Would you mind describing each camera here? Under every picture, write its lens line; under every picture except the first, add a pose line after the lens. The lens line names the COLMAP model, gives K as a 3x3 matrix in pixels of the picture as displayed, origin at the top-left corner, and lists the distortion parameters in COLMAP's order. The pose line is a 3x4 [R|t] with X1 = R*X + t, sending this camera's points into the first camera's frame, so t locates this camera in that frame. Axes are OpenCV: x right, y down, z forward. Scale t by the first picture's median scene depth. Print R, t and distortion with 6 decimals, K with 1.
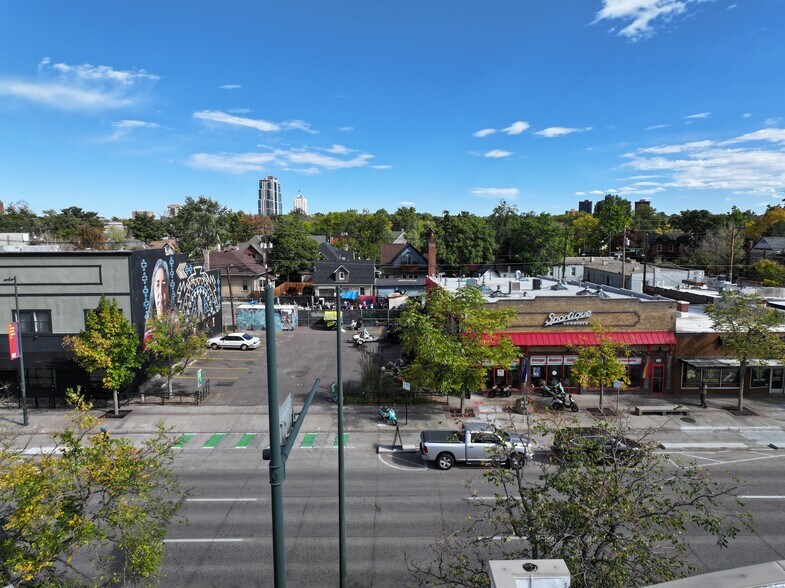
lens RADIAL K [[567.1, 0, 392.5], [0, 567.1, 294.0], [0, 0, 1]] dist [-0.019643, 0.027036]
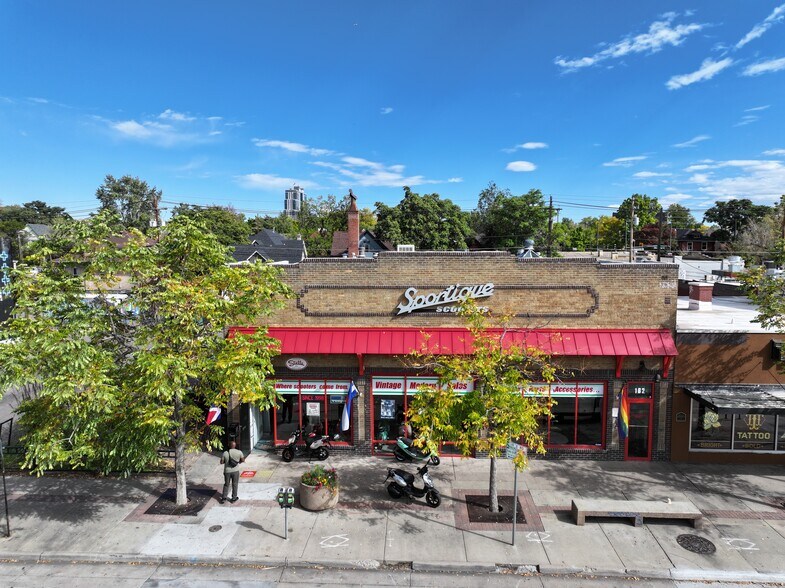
lens RADIAL K [[559.3, 0, 402.0], [0, 559.3, 300.8], [0, 0, 1]] dist [0.008004, 0.007225]
pose [[0.998829, 0.010414, -0.047250, 0.254677], [-0.011032, 0.999857, -0.012842, 0.043958], [0.047110, 0.013348, 0.998801, 0.452305]]
